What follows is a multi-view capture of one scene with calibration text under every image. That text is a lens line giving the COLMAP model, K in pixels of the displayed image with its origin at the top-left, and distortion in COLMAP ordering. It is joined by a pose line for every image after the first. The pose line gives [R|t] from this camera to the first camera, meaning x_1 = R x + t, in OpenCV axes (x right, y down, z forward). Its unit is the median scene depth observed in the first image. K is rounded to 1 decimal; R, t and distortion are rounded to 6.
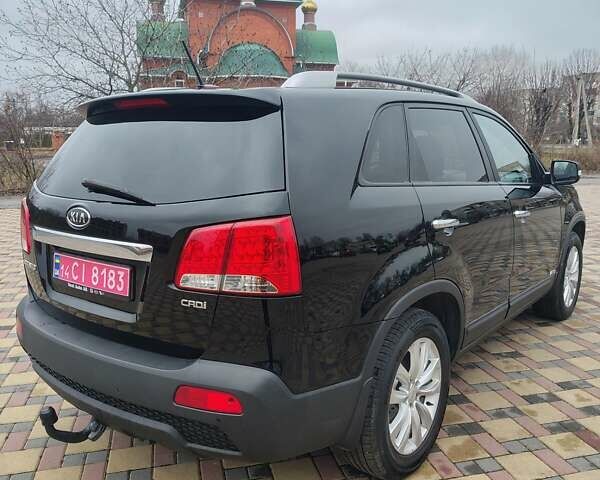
lens RADIAL K [[550.1, 0, 300.0], [0, 550.1, 240.0], [0, 0, 1]] dist [0.071264, -0.106509]
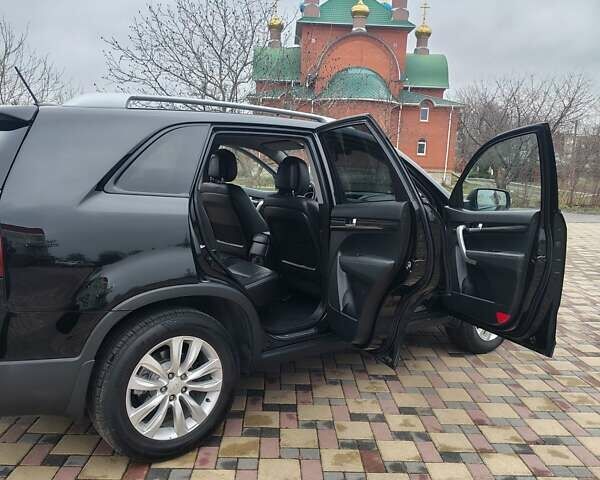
lens RADIAL K [[550.1, 0, 300.0], [0, 550.1, 240.0], [0, 0, 1]] dist [0.071264, -0.106509]
pose [[0.974631, 0.070625, -0.212384, 0.374823], [-0.078736, 0.996445, -0.029966, 0.001490], [0.209513, 0.045928, 0.976727, -0.018857]]
